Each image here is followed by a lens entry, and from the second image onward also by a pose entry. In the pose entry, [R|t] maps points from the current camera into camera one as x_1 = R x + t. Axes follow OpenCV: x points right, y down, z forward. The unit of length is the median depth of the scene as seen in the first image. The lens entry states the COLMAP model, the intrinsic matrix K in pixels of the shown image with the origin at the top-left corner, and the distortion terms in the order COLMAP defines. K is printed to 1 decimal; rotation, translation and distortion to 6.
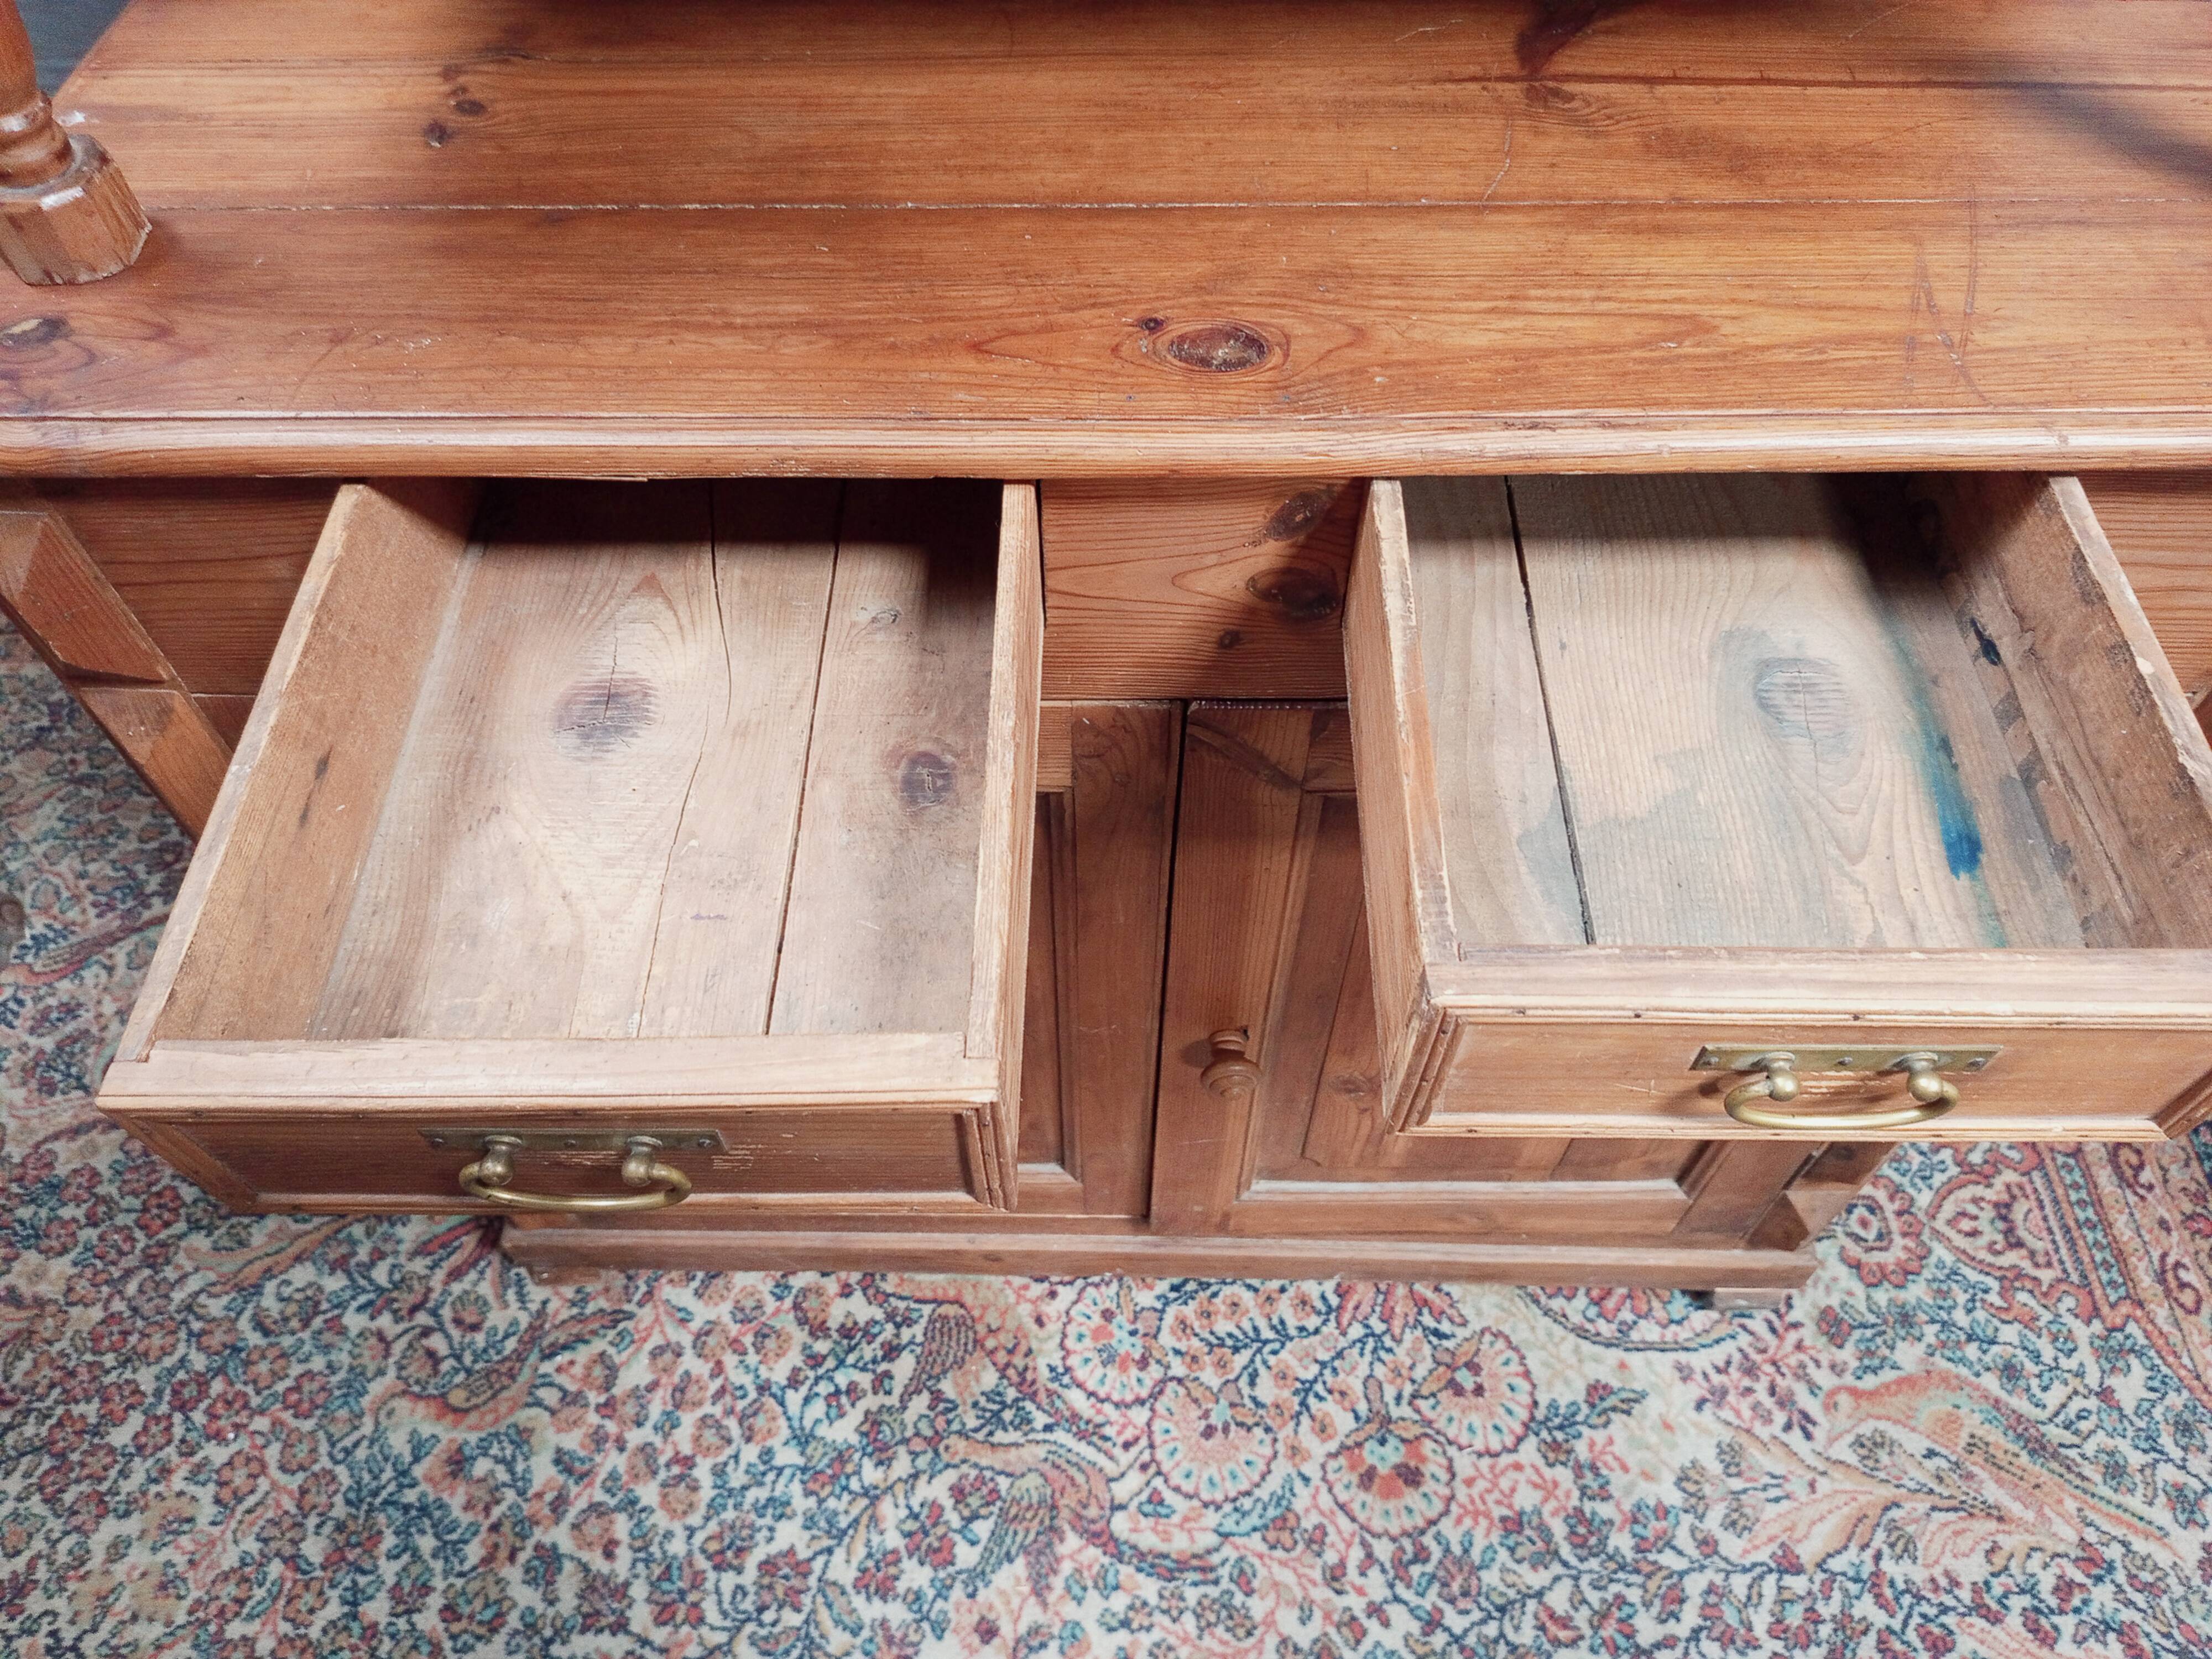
lens RADIAL K [[1538.5, 0, 1109.4], [0, 1538.5, 848.6], [0, 0, 1]] dist [0.020033, -0.027560]
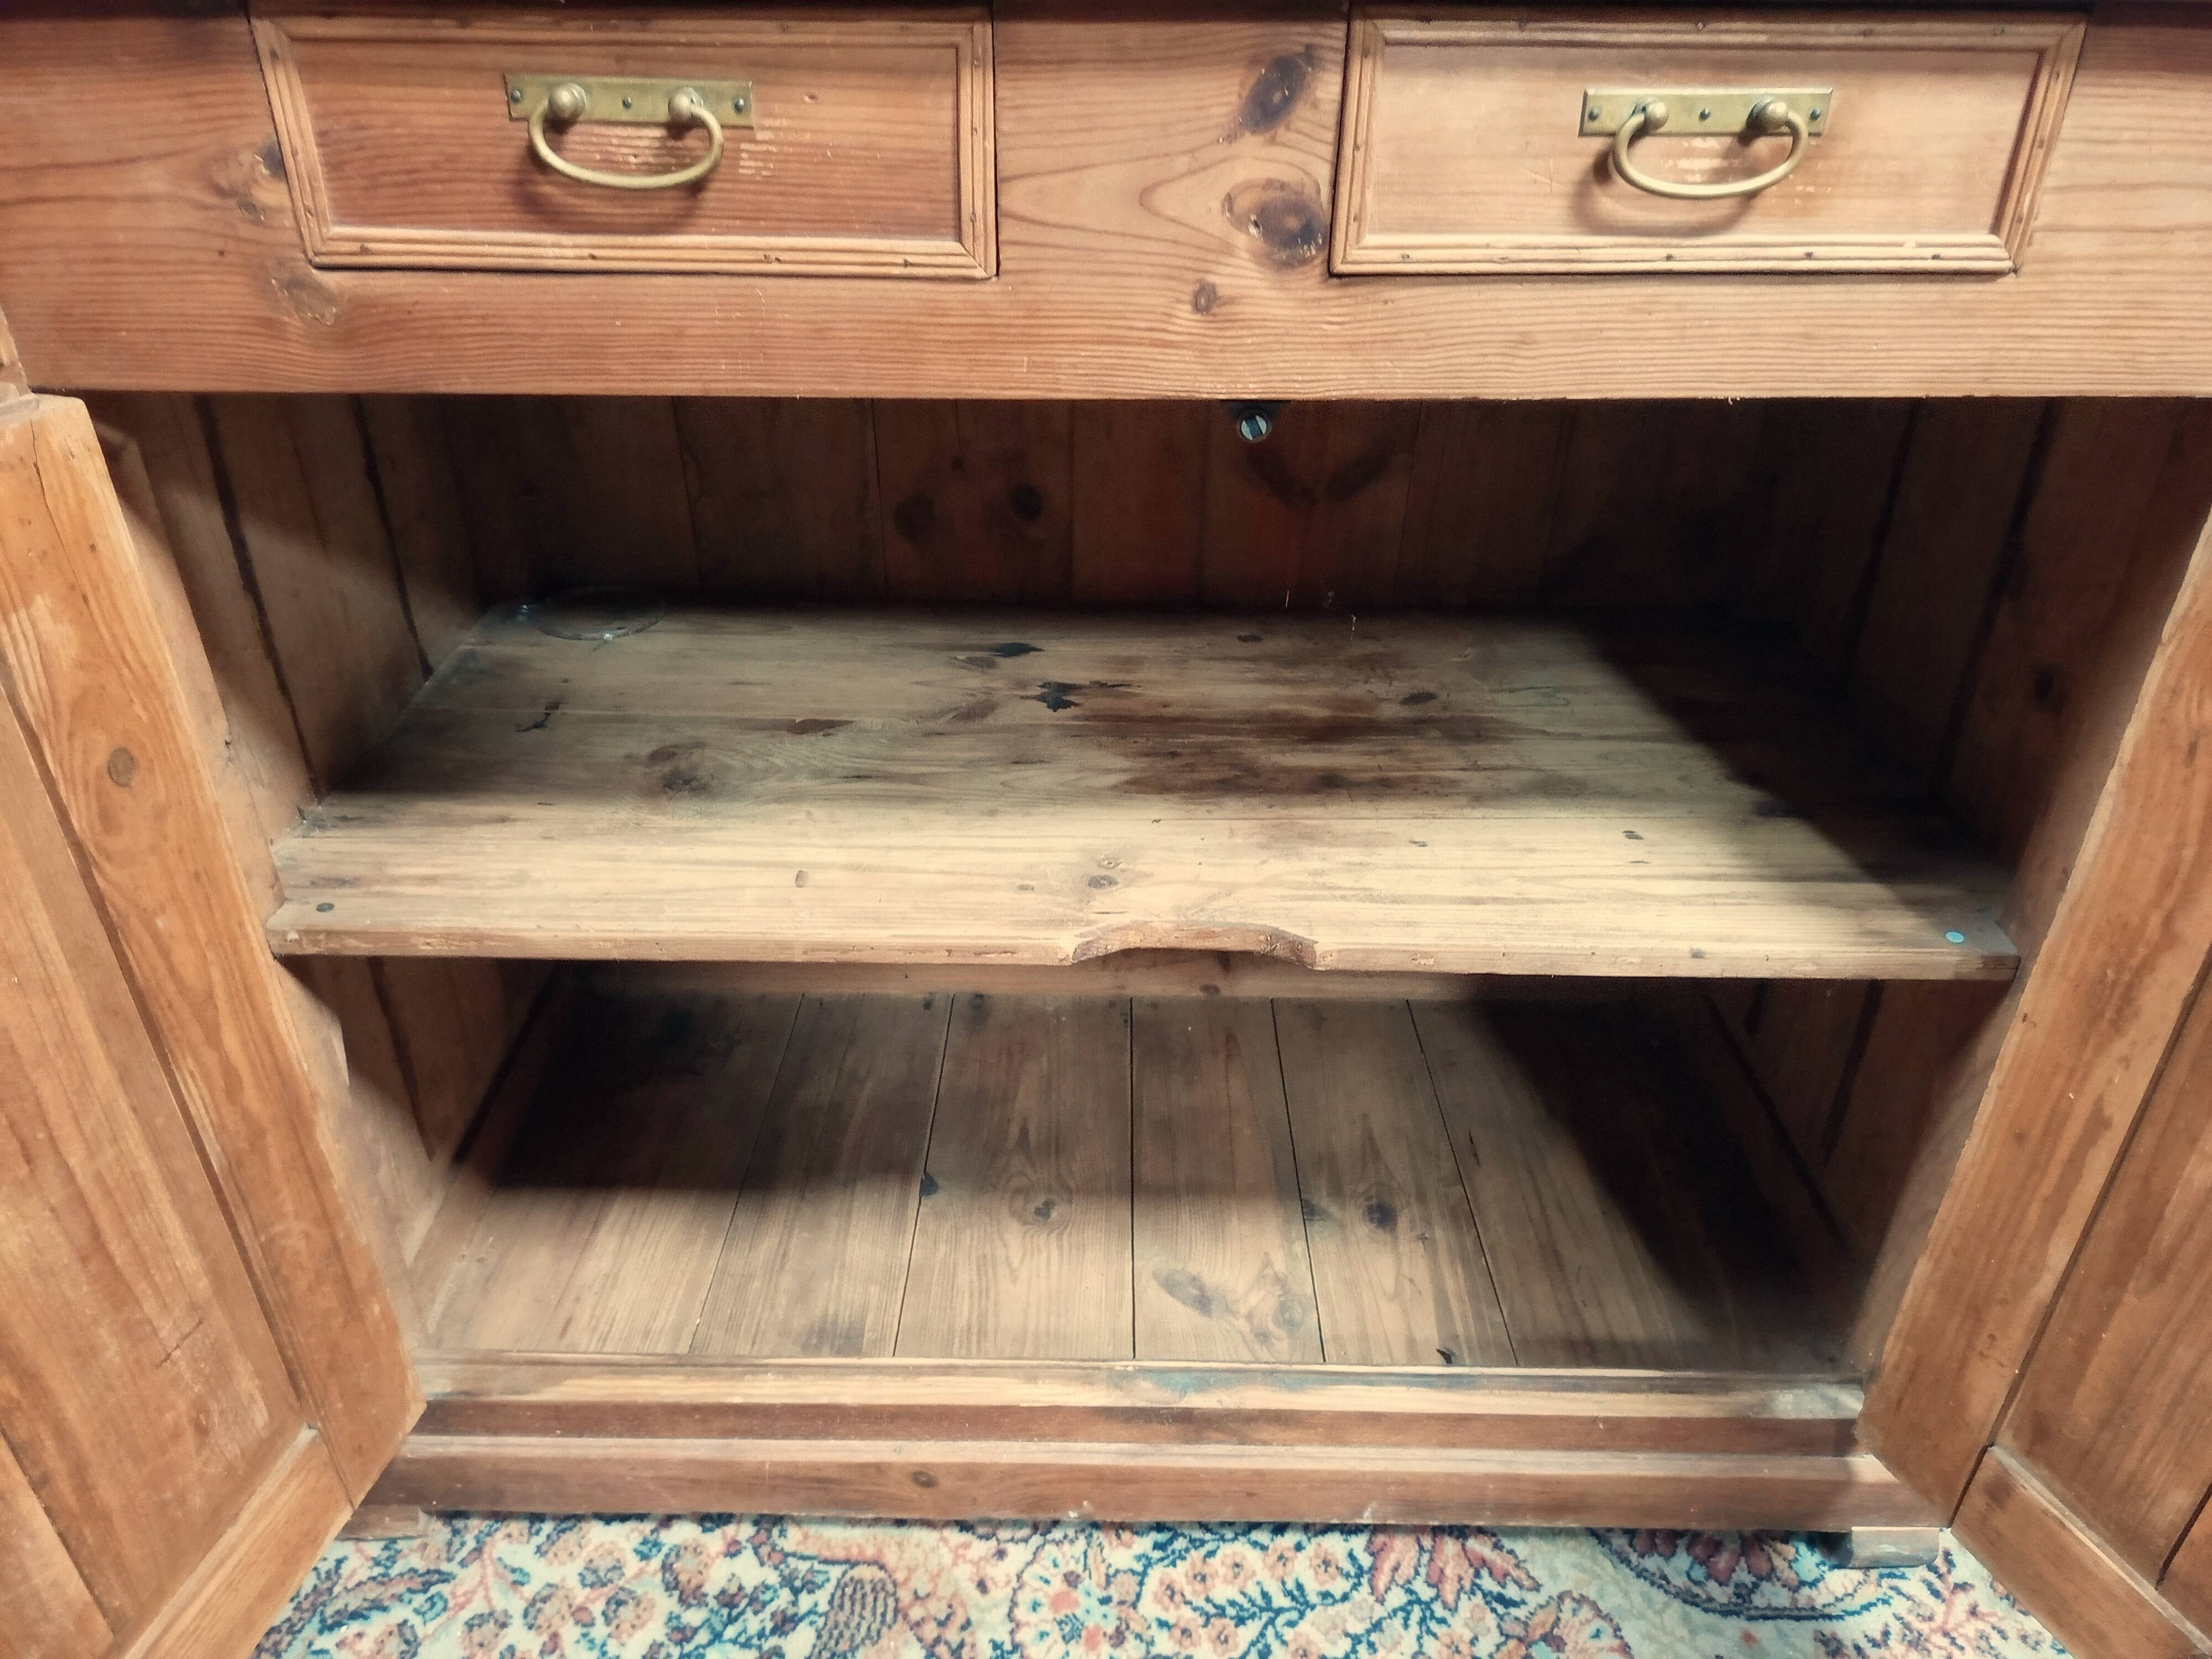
lens RADIAL K [[1529.7, 0, 1111.0], [0, 1529.7, 841.5], [0, 0, 1]] dist [-0.005586, -0.002502]
pose [[0.999927, 0.006385, 0.010244, 0.008419], [-0.001949, 0.922910, -0.385010, 0.259066], [-0.011913, 0.384962, 0.922855, 0.158906]]
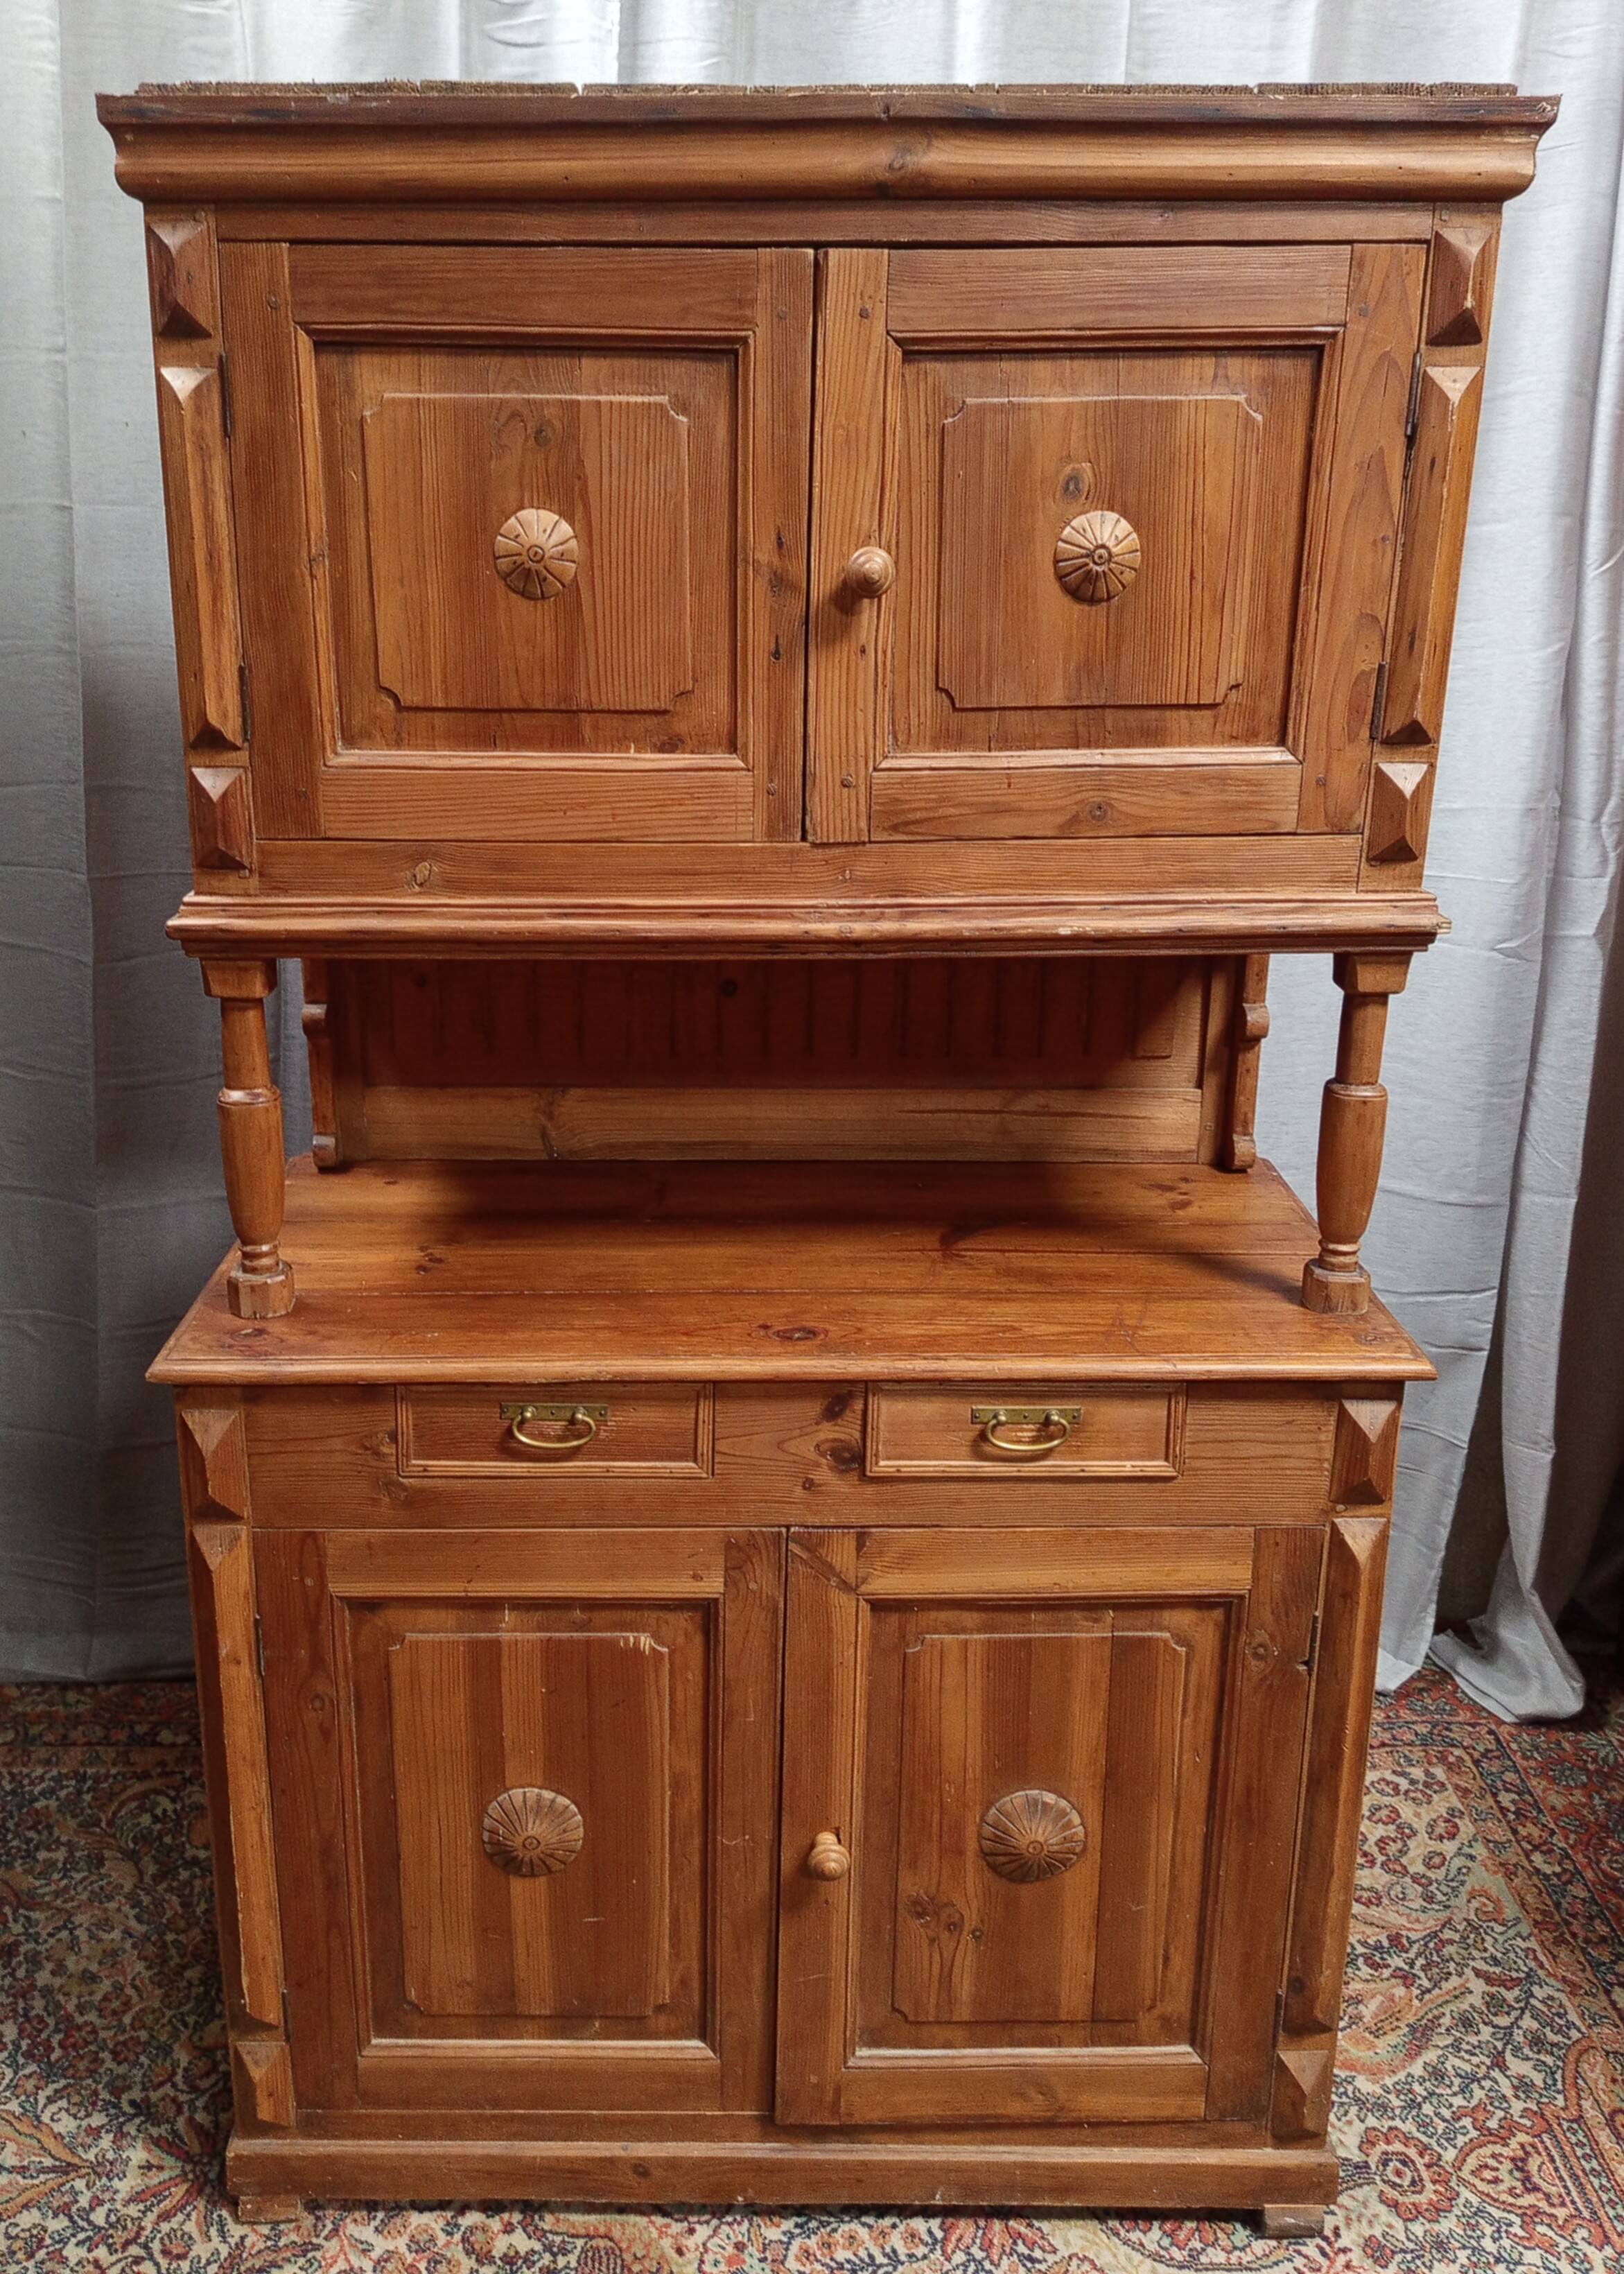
lens RADIAL K [[1904.3, 0, 714.8], [0, 1904.3, 1094.4], [0, 0, 1]] dist [0.000382, -0.000803]
pose [[0.999996, 0.001618, 0.002144, -0.024007], [0.000030, 0.791398, -0.611301, 0.492847], [-0.002685, 0.611299, 0.791395, -0.631422]]
